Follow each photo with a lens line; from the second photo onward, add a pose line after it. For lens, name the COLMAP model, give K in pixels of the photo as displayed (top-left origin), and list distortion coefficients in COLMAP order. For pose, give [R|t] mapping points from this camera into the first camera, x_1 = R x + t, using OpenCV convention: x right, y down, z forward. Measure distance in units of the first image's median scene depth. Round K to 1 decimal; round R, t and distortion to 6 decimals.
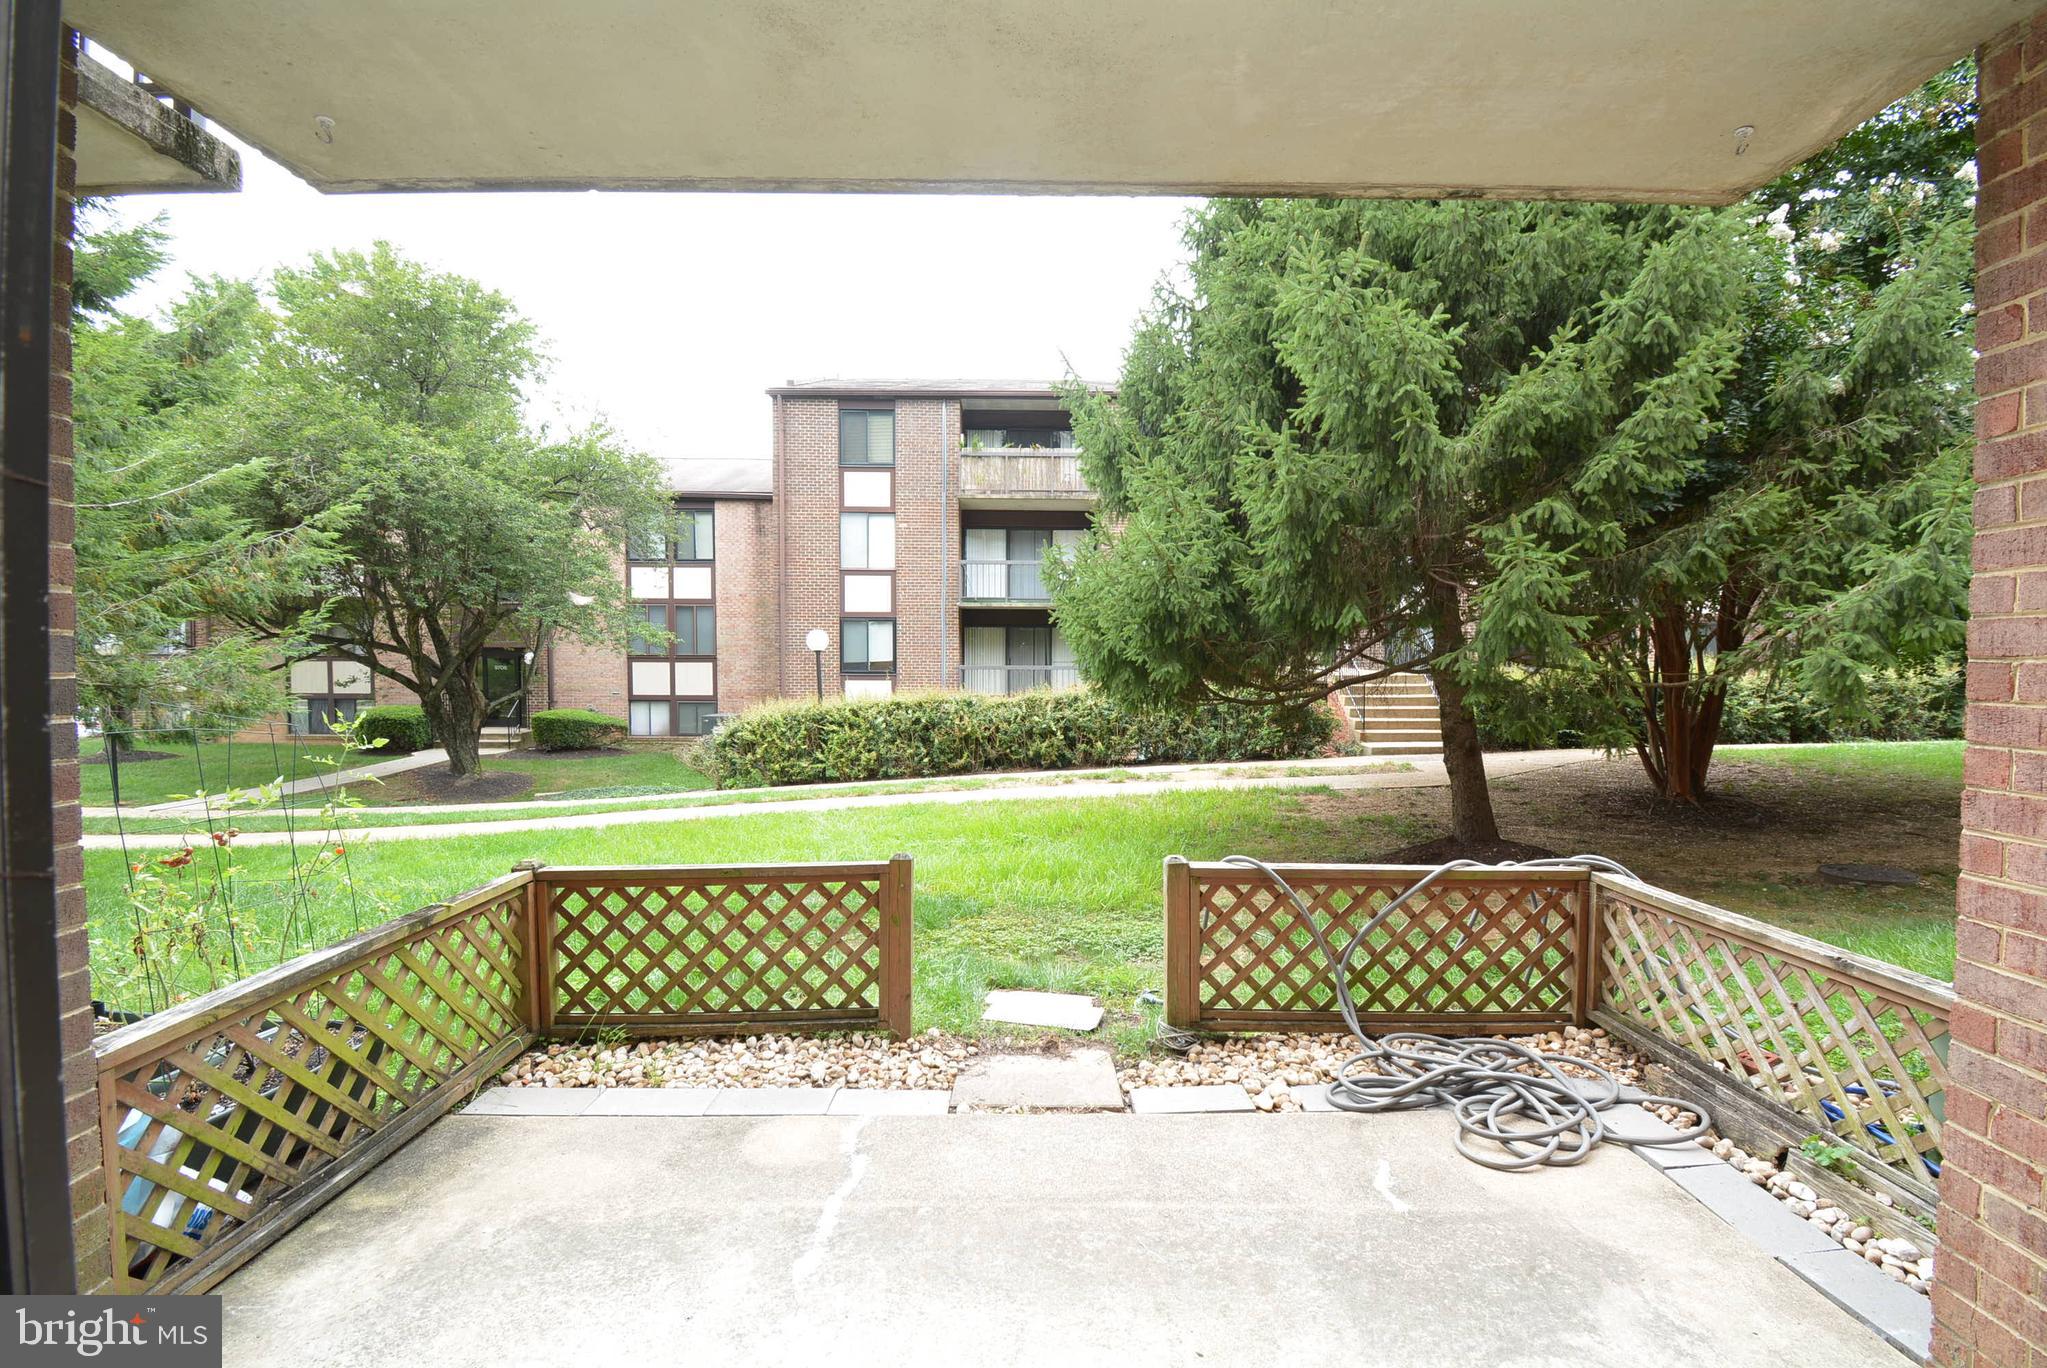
lens RADIAL K [[906.5, 0, 1034.2], [0, 906.5, 689.0], [0, 0, 1]] dist [0.022840, -0.028417]
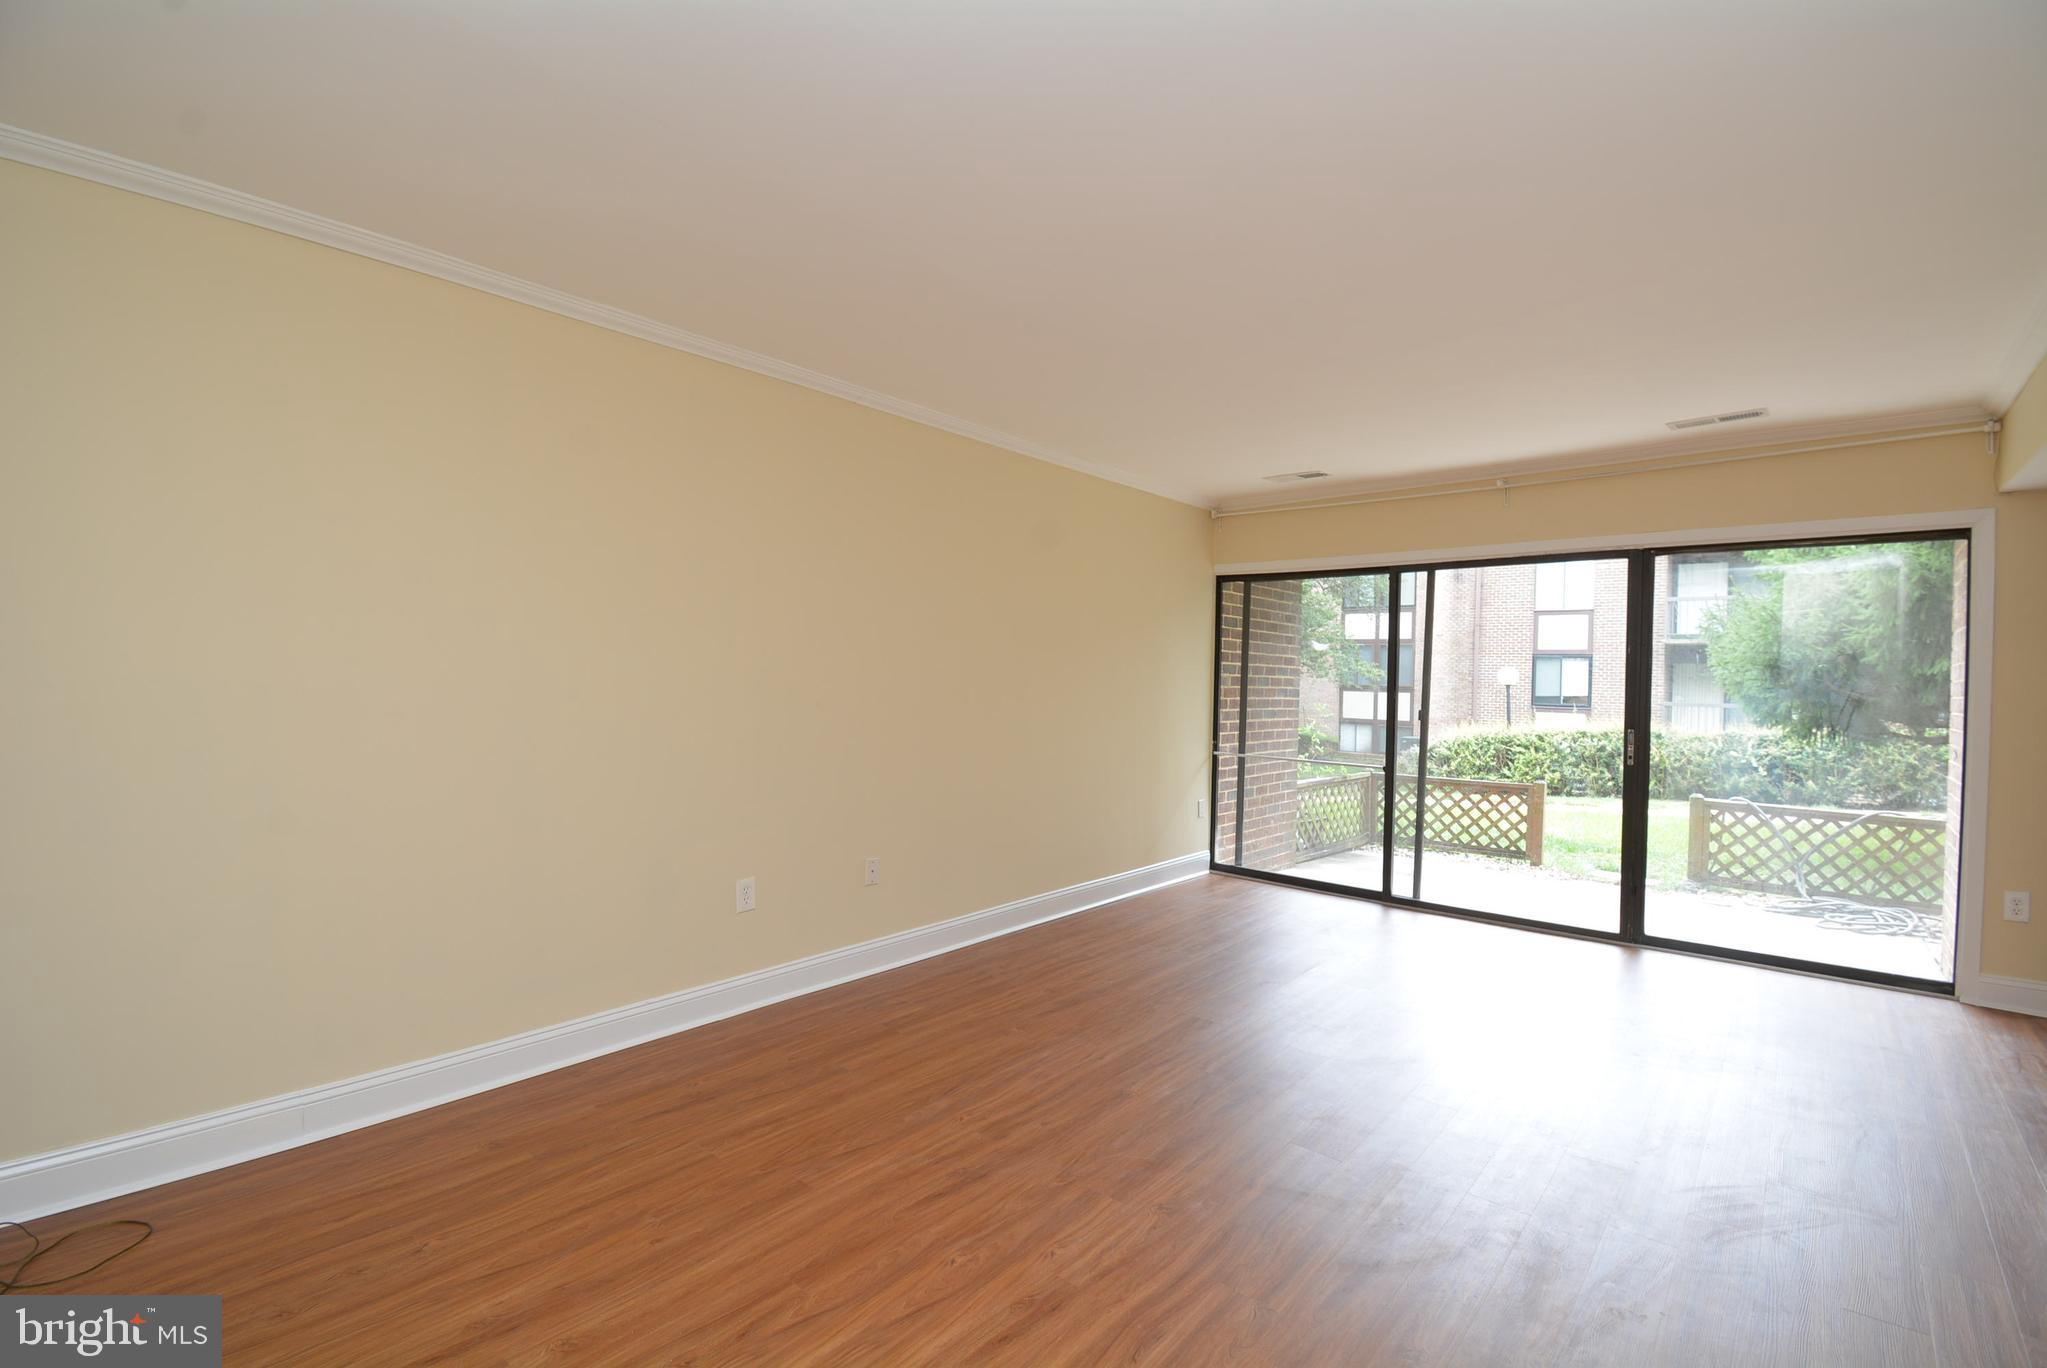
lens RADIAL K [[906.5, 0, 1034.2], [0, 906.5, 689.0], [0, 0, 1]] dist [0.022840, -0.028417]
pose [[0.752716, 0.021887, -0.657981, 0.091772], [-0.044544, 0.998850, -0.017732, 0.014148], [0.656836, 0.042656, 0.752826, -0.354973]]
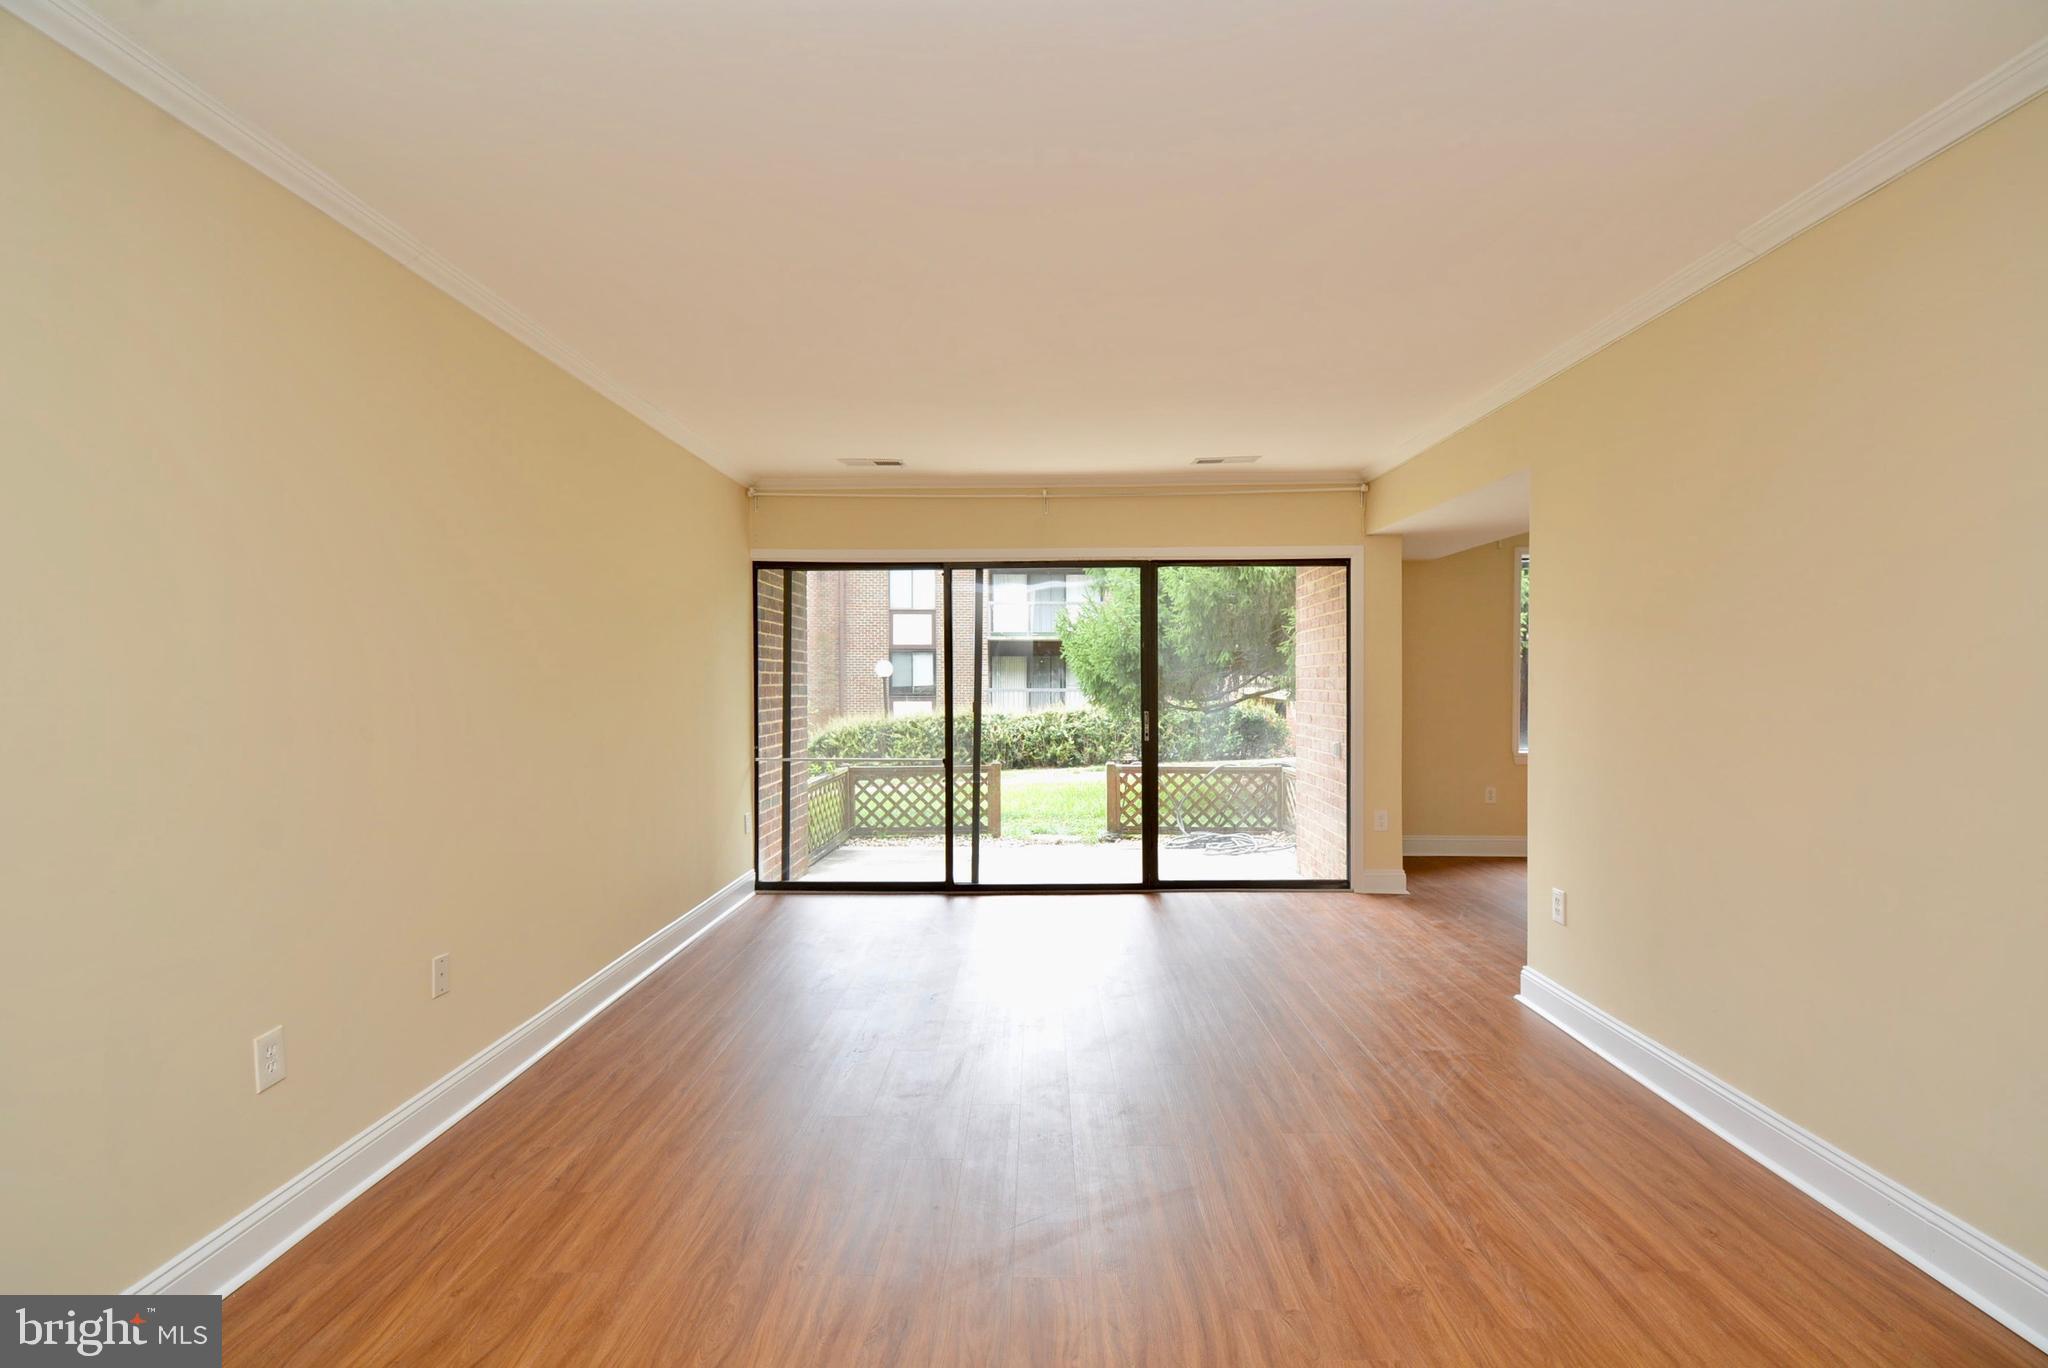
lens RADIAL K [[925.1, 0, 1035.1], [0, 925.1, 687.0], [0, 0, 1]] dist [0.022092, -0.031042]
pose [[0.999841, -0.004879, -0.017140, -0.000066], [0.004364, 0.999542, -0.029946, 0.014539], [0.017278, 0.029866, 0.999405, -0.365319]]
